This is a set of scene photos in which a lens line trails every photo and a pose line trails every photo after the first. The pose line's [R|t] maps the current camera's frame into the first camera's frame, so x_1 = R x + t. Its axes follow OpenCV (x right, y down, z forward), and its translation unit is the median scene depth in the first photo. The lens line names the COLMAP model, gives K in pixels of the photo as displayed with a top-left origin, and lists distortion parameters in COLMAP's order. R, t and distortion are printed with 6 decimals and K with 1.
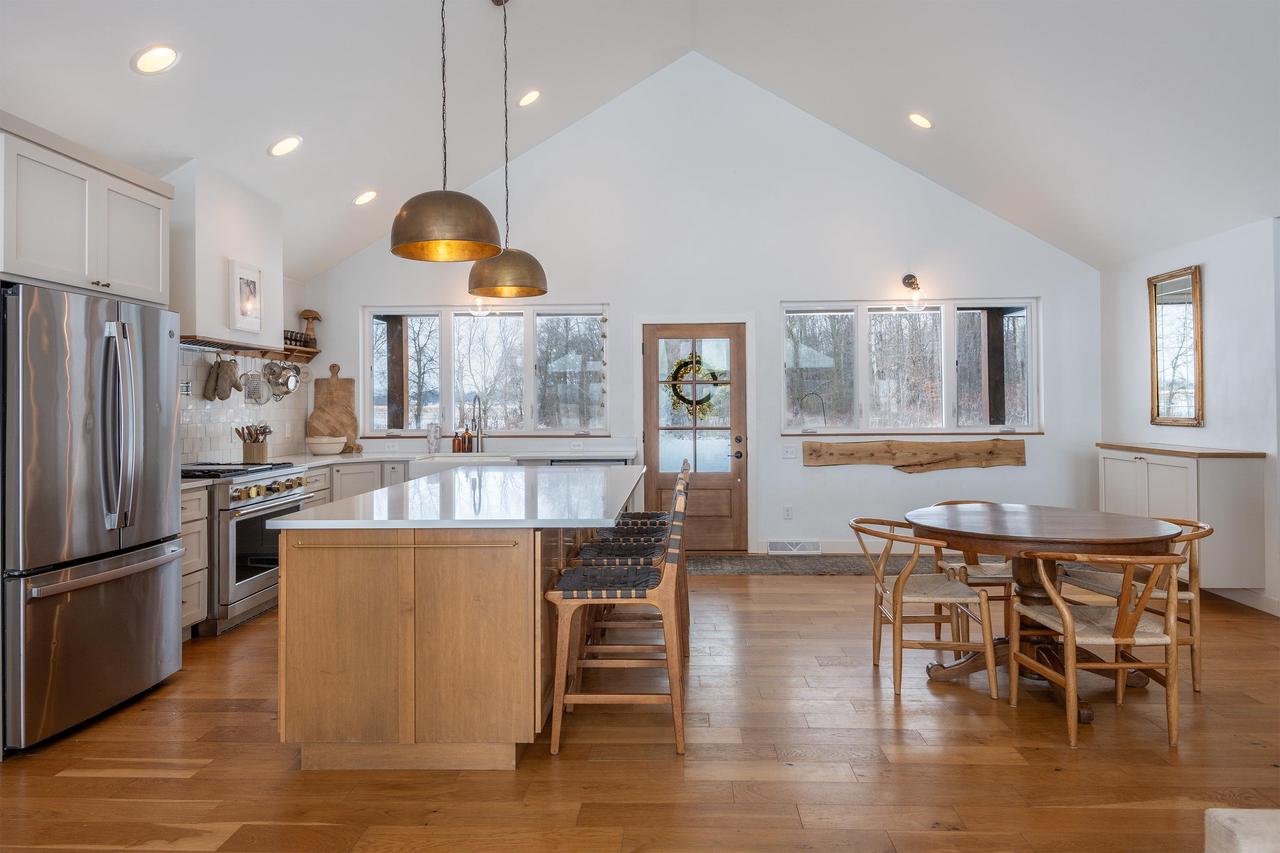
lens RADIAL K [[773.9, 0, 644.8], [0, 773.9, 395.0], [0, 0, 1]] dist [0.031288, -0.028784]
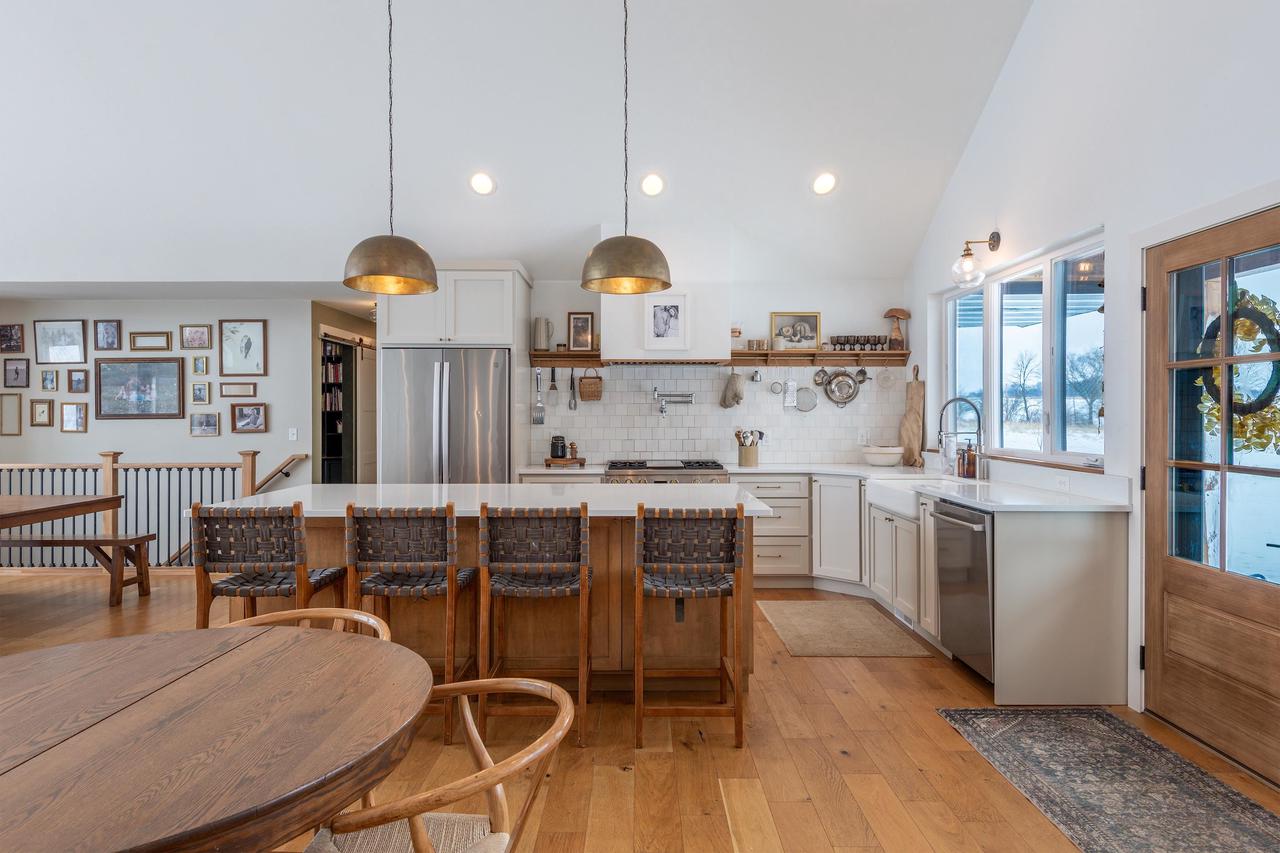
lens RADIAL K [[773.9, 0, 638.3], [0, 773.9, 411.4], [0, 0, 1]] dist [0.031288, -0.028784]
pose [[0.054158, 0.002233, -0.998530, 0.486573], [0.014508, 0.999890, 0.003023, 0.005551], [0.998427, -0.014651, 0.054119, 0.664701]]
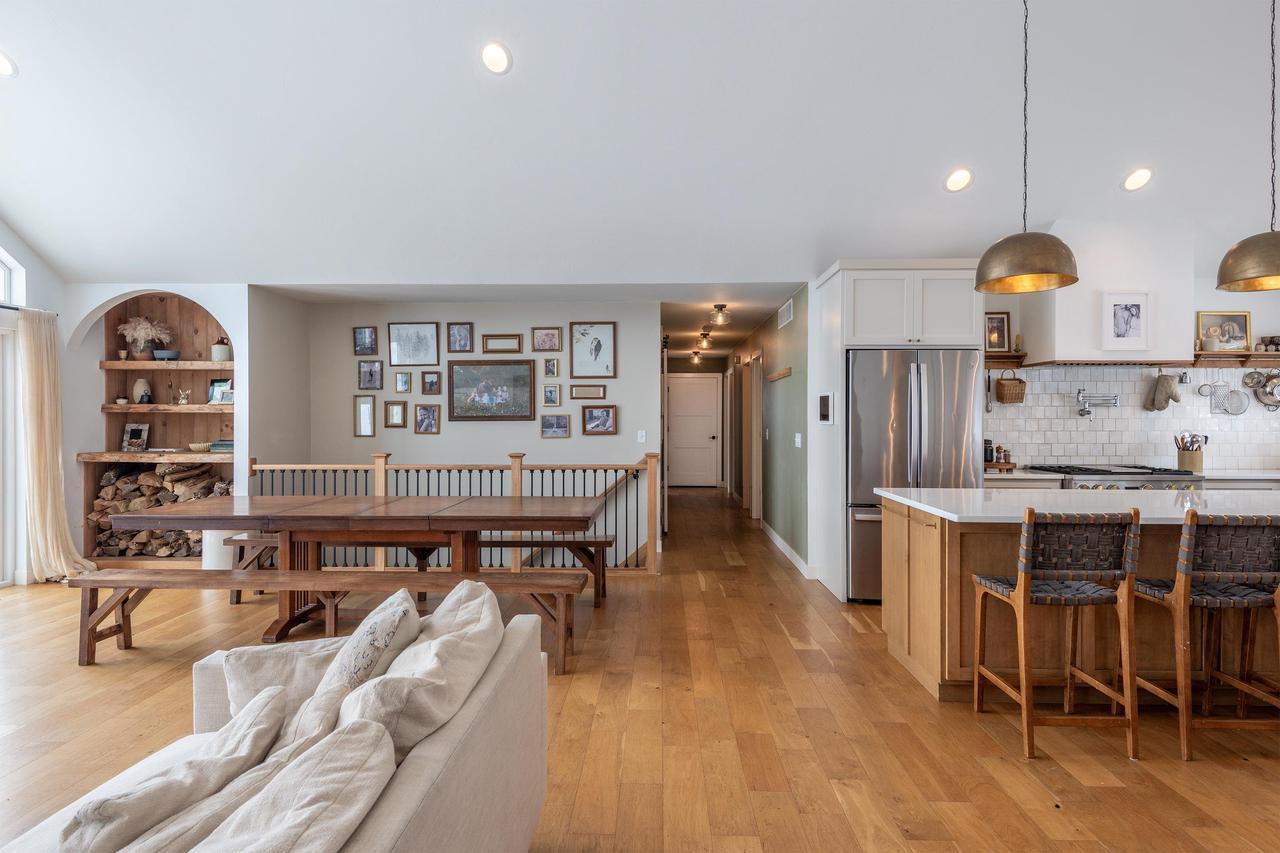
lens RADIAL K [[773.9, 0, 642.9], [0, 773.9, 420.3], [0, 0, 1]] dist [0.031288, -0.028784]
pose [[0.015293, 0.010898, -0.999824, 0.456750], [0.012544, 0.999860, 0.011091, -0.001004], [0.999804, -0.012712, 0.015154, 0.207149]]
